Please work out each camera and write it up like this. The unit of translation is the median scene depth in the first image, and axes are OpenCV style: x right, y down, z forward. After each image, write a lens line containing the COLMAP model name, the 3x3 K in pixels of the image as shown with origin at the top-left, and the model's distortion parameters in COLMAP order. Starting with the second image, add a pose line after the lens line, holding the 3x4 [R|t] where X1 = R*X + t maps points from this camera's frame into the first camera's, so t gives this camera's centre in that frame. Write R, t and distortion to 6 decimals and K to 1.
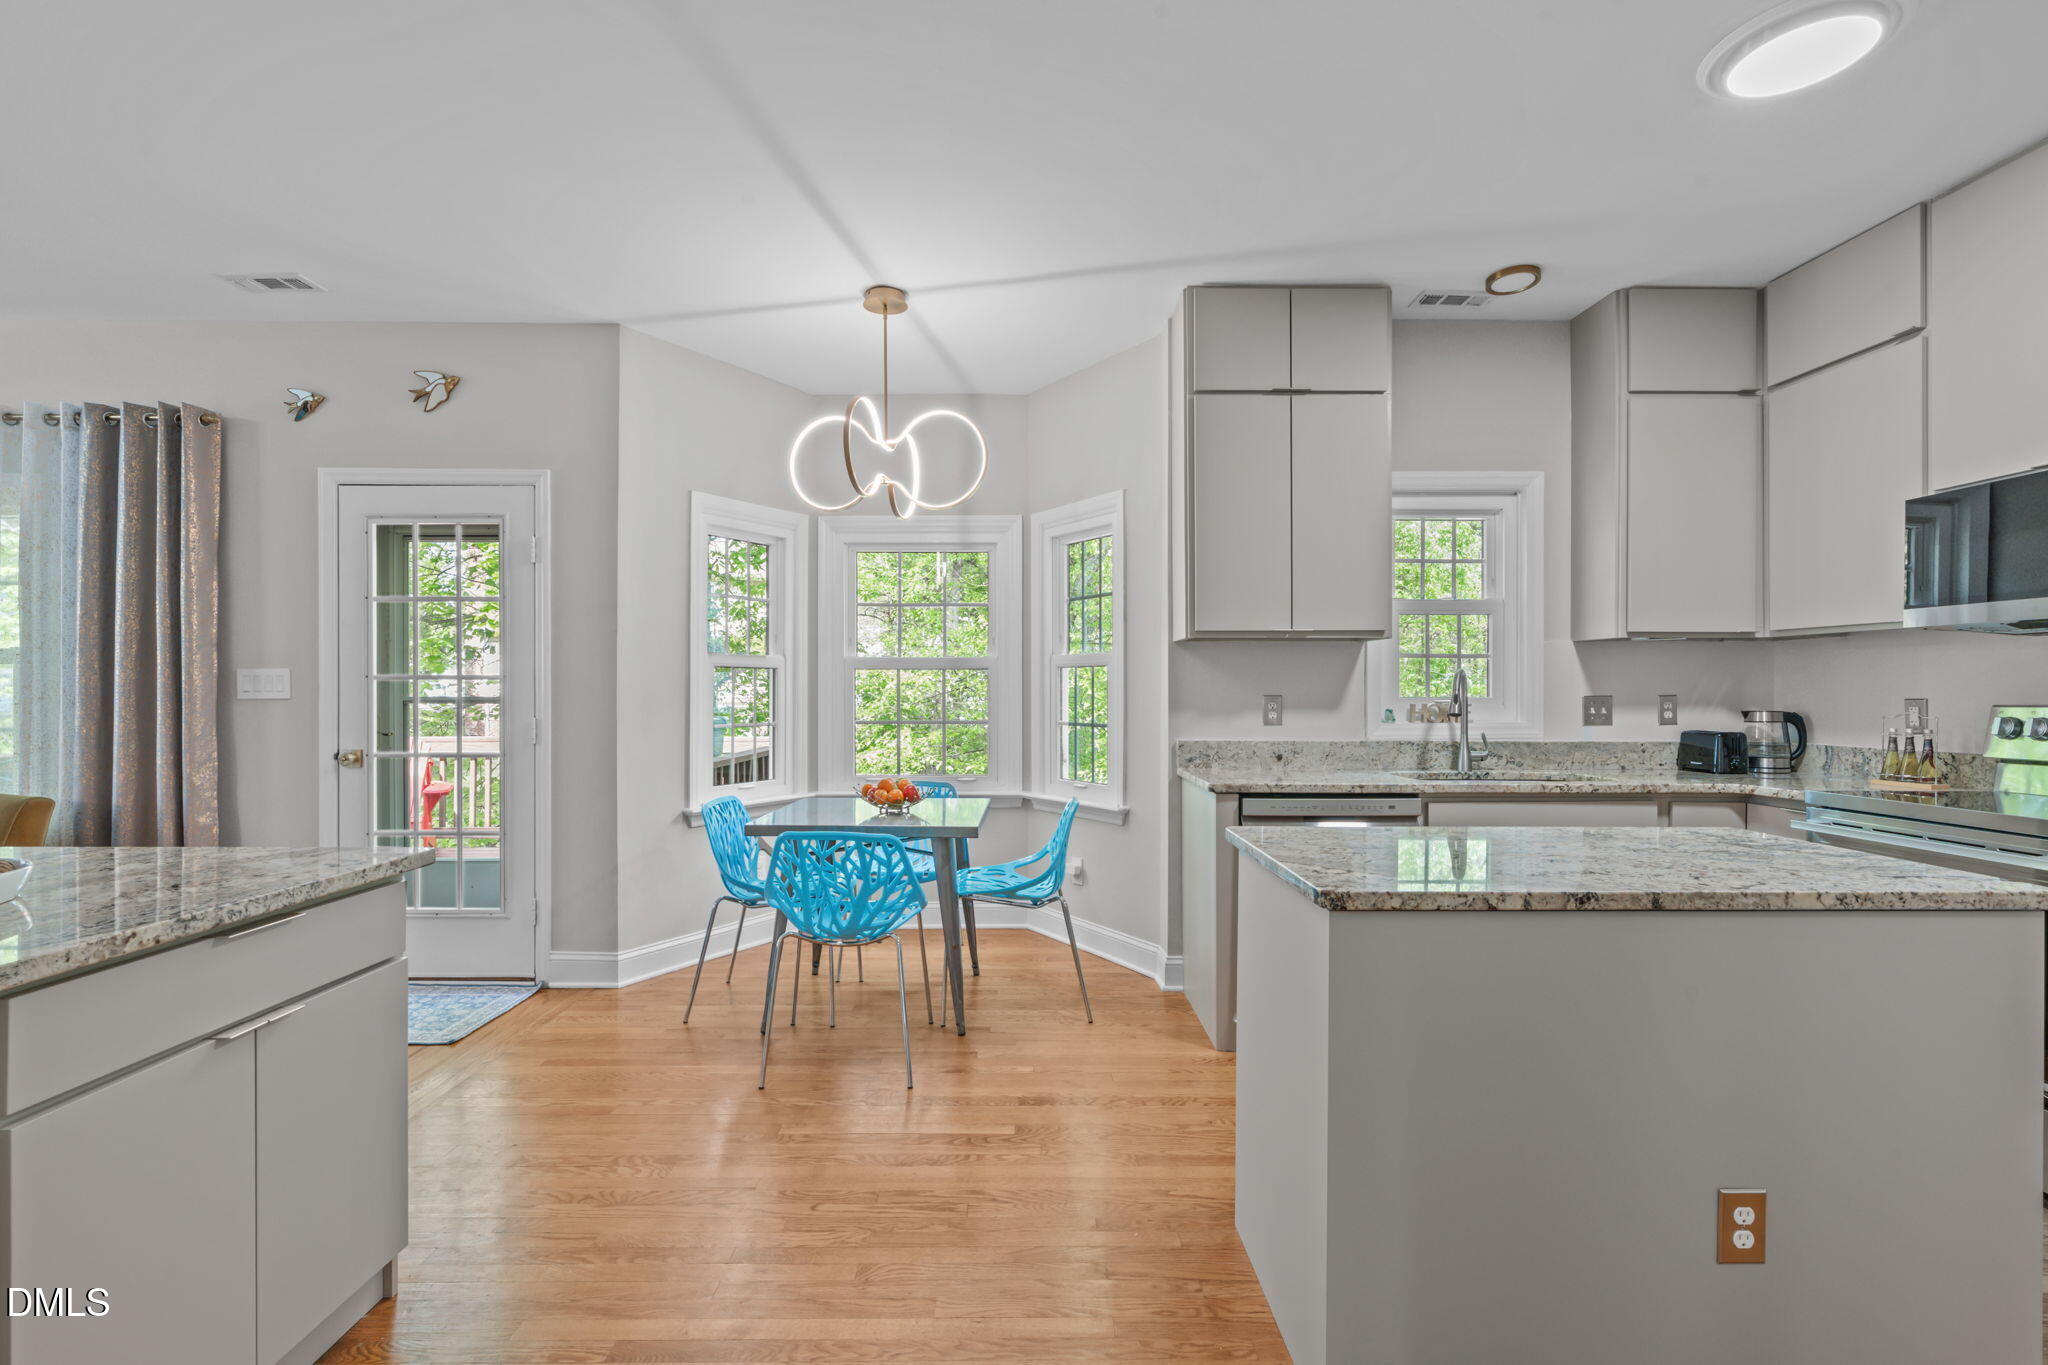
lens RADIAL K [[921.9, 0, 1022.2], [0, 921.9, 690.7], [0, 0, 1]] dist [-0.009967, 0.001633]
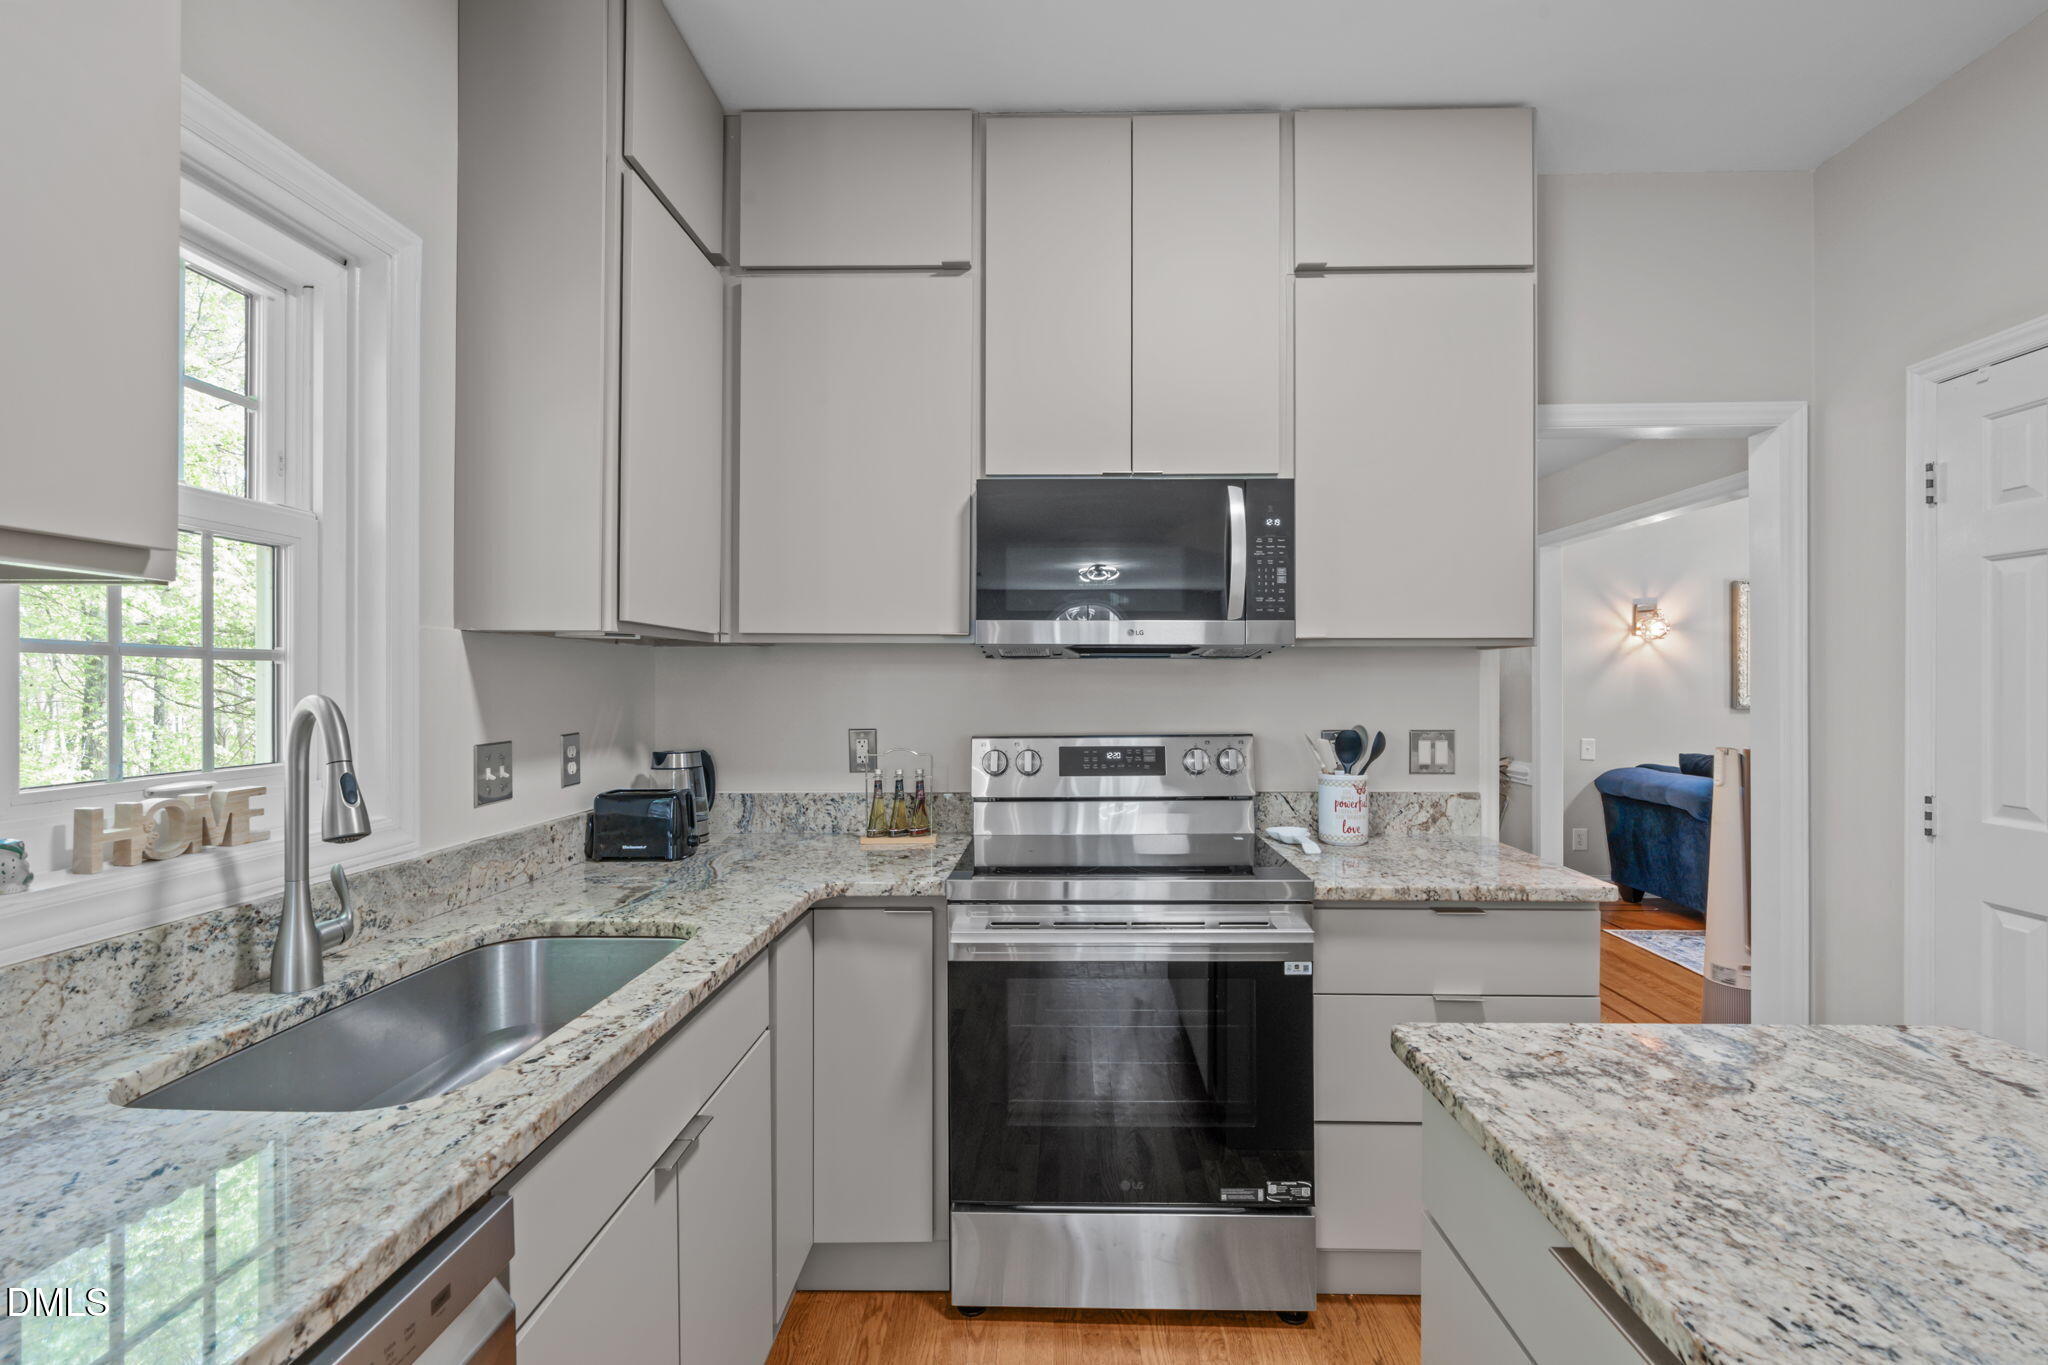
lens RADIAL K [[921.9, 0, 1036.9], [0, 921.9, 683.9], [0, 0, 1]] dist [-0.009967, 0.001633]
pose [[0.033962, -0.001063, 0.999423, 0.145383], [0.001301, 0.999999, 0.001020, -0.027179], [-0.999422, 0.001266, 0.033963, 0.710396]]
